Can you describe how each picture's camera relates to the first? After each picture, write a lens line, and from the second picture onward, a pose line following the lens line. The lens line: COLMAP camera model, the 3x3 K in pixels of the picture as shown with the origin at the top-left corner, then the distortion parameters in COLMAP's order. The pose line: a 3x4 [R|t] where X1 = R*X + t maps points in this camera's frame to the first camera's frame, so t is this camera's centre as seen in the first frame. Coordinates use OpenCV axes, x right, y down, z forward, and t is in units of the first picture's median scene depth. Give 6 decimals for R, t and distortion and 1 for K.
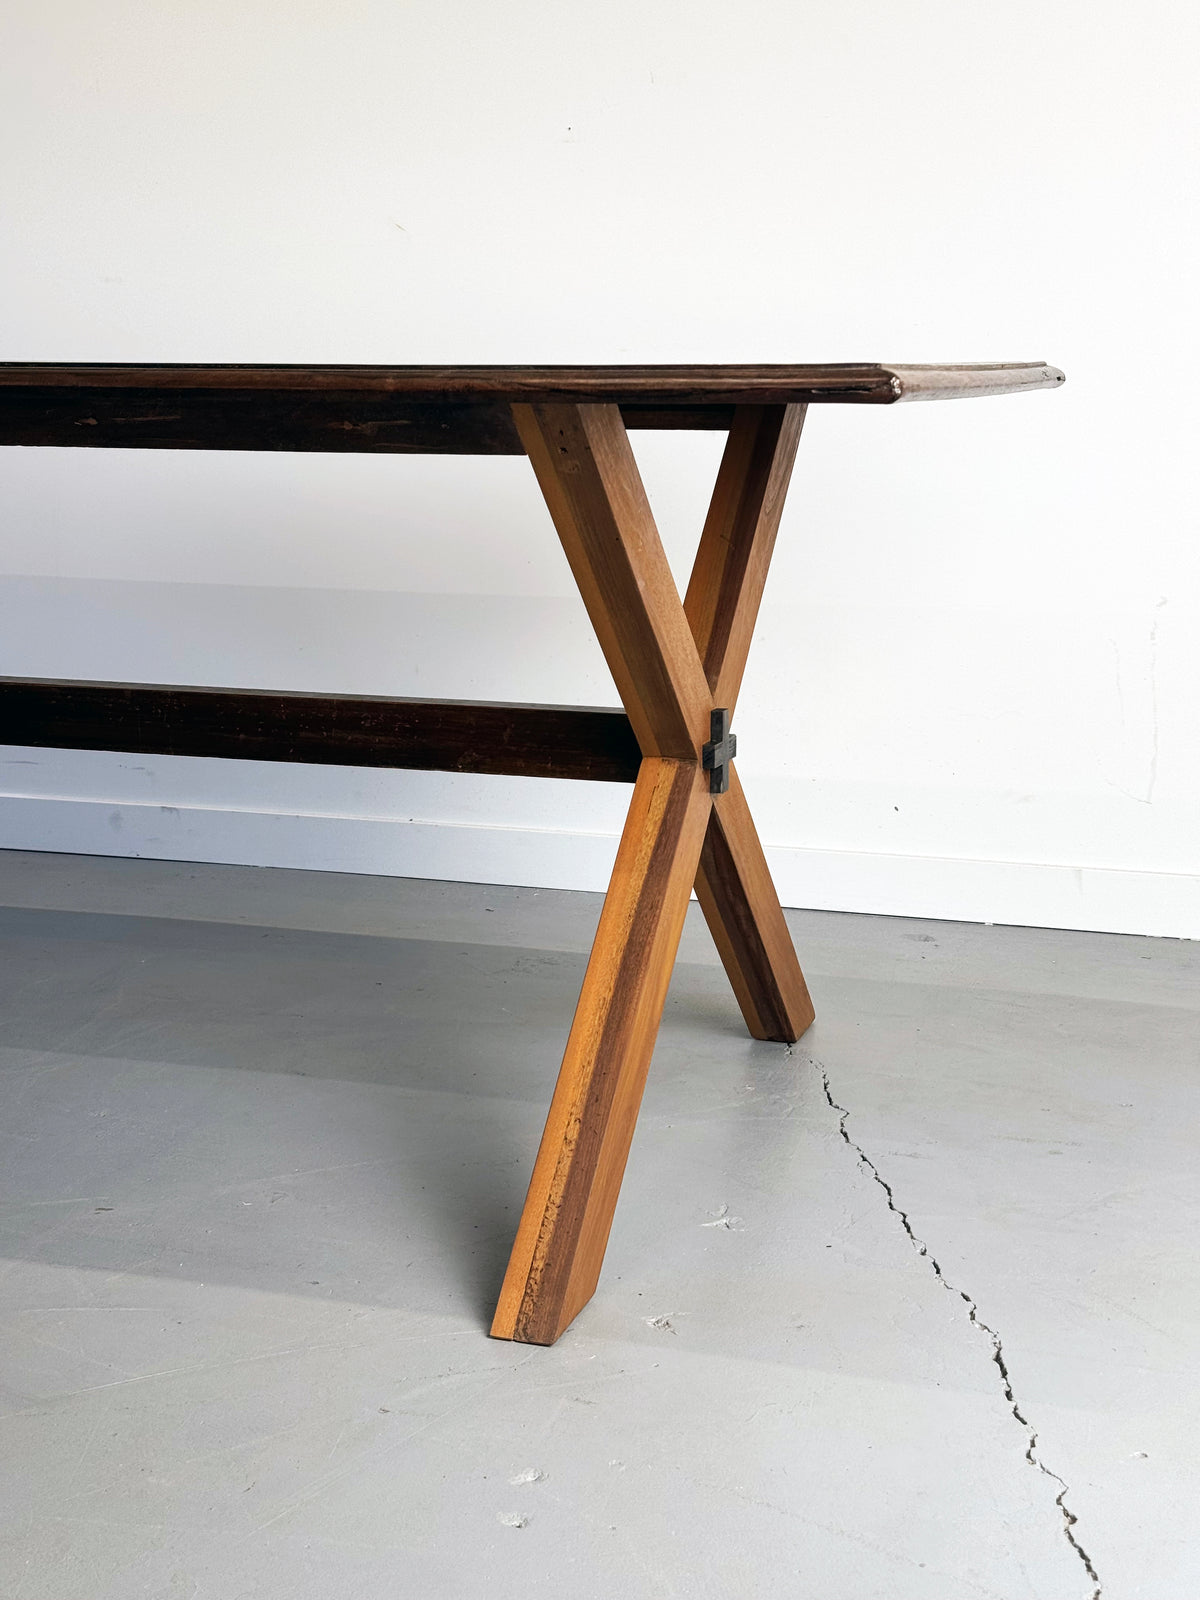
lens RADIAL K [[2200.5, 0, 600.0], [0, 2200.5, 800.0], [0, 0, 1]] dist [0.136502, -0.057363]
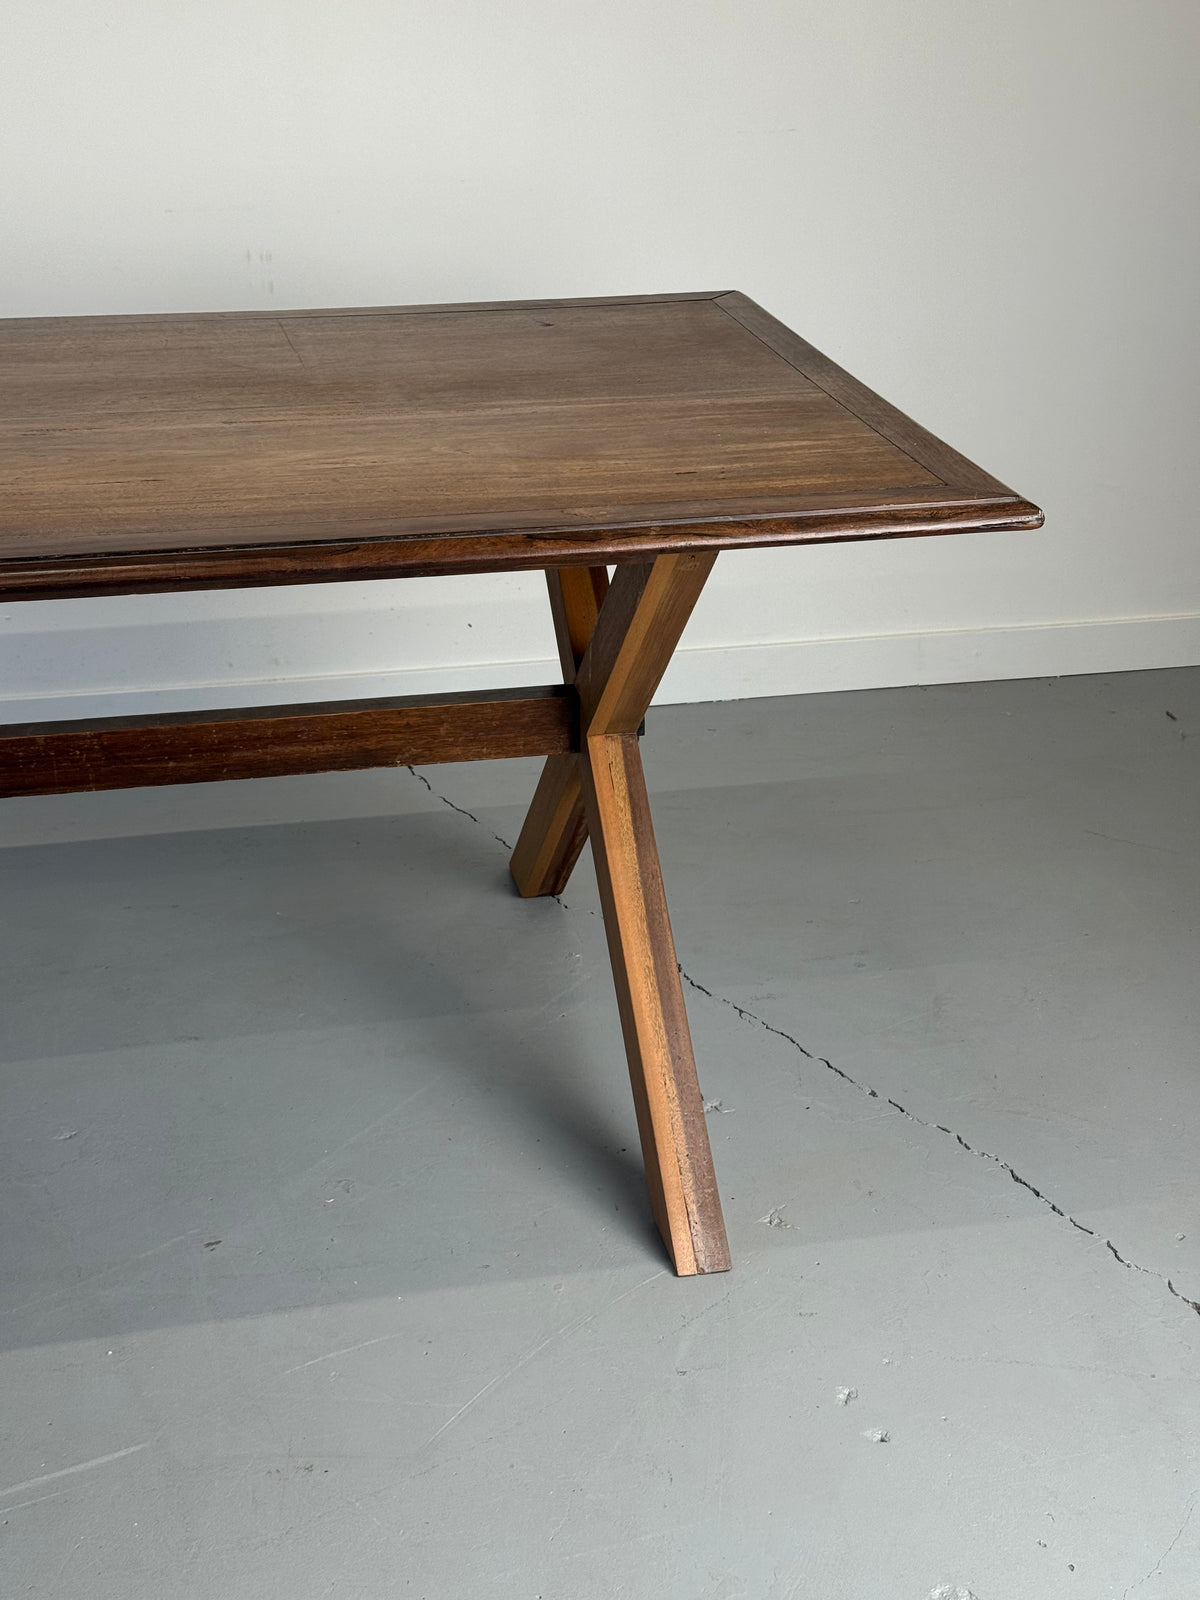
lens RADIAL K [[2200.5, 0, 600.0], [0, 2200.5, 800.0], [0, 0, 1]] dist [0.136502, -0.057363]
pose [[0.861998, -0.203502, 0.464270, -0.511649], [0.094022, 0.964173, 0.248054, -0.270630], [-0.498116, -0.170170, 0.850248, 0.025685]]
